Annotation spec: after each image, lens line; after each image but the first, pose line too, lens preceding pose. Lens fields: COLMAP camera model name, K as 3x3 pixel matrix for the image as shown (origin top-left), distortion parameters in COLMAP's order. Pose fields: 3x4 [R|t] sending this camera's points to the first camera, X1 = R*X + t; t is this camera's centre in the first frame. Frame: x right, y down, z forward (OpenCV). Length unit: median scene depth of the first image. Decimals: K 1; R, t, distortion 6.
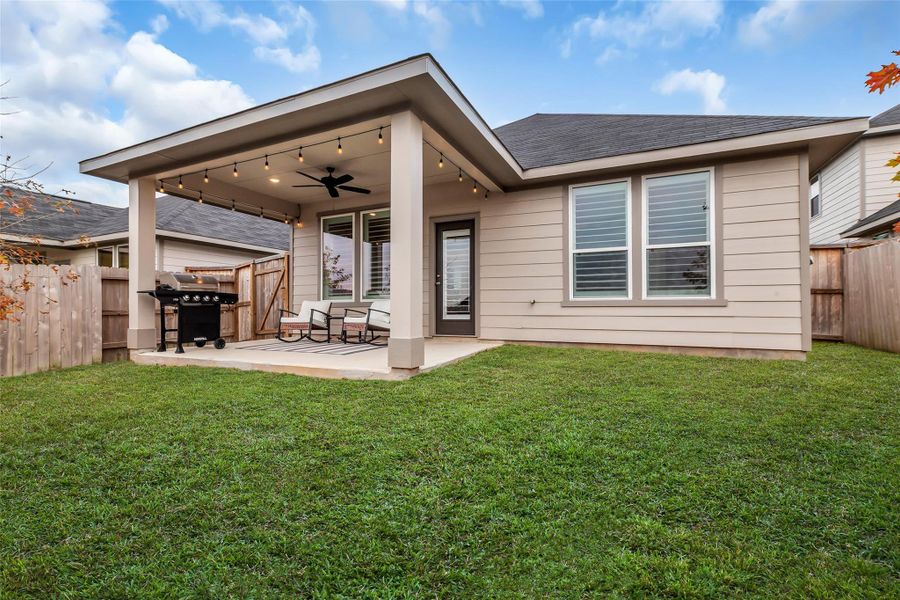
lens RADIAL K [[399.8, 0, 455.1], [0, 399.8, 304.5], [0, 0, 1]] dist [-0.000711, 0.000536]
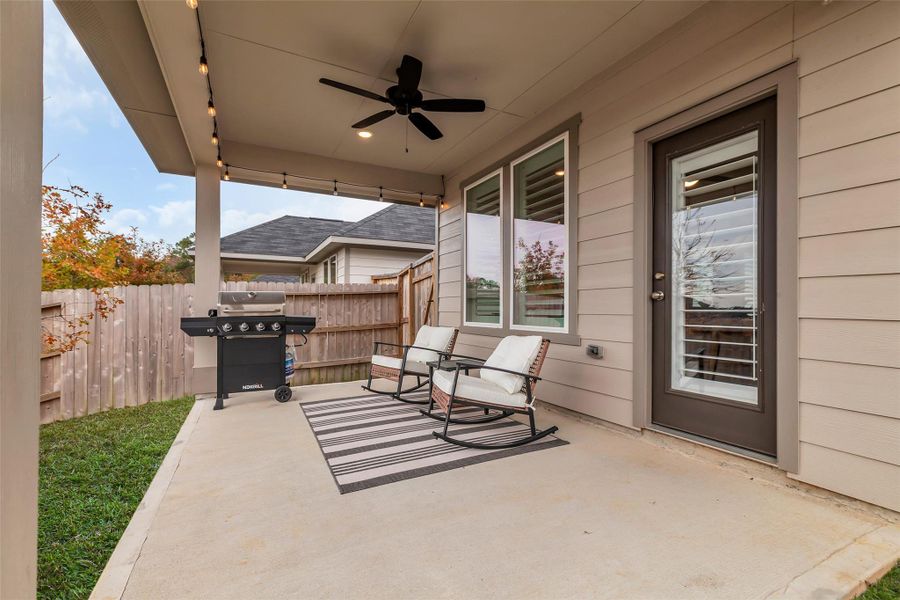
lens RADIAL K [[399.8, 0, 457.1], [0, 399.8, 305.5], [0, 0, 1]] dist [-0.000711, 0.000536]
pose [[0.796807, 0.000522, -0.604233, 0.037338], [0.005302, 0.999955, 0.007856, -0.046638], [0.604210, -0.009463, 0.796769, 0.567994]]
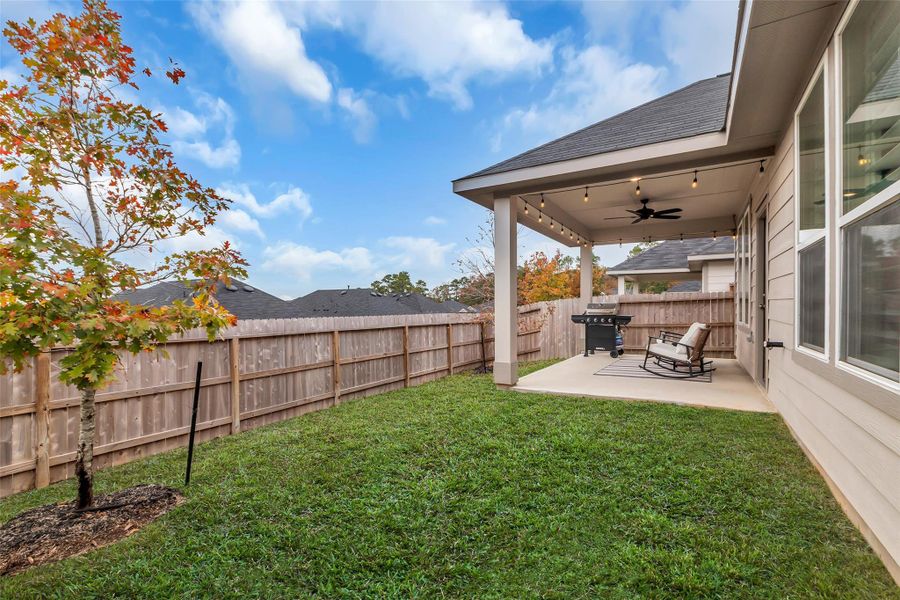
lens RADIAL K [[399.8, 0, 450.1], [0, 399.8, 302.2], [0, 0, 1]] dist [-0.000711, 0.000536]
pose [[-0.122737, -0.008080, -0.992406, 0.705058], [0.013385, 0.999862, -0.009796, -0.060455], [0.992349, -0.014485, -0.122612, 0.548041]]
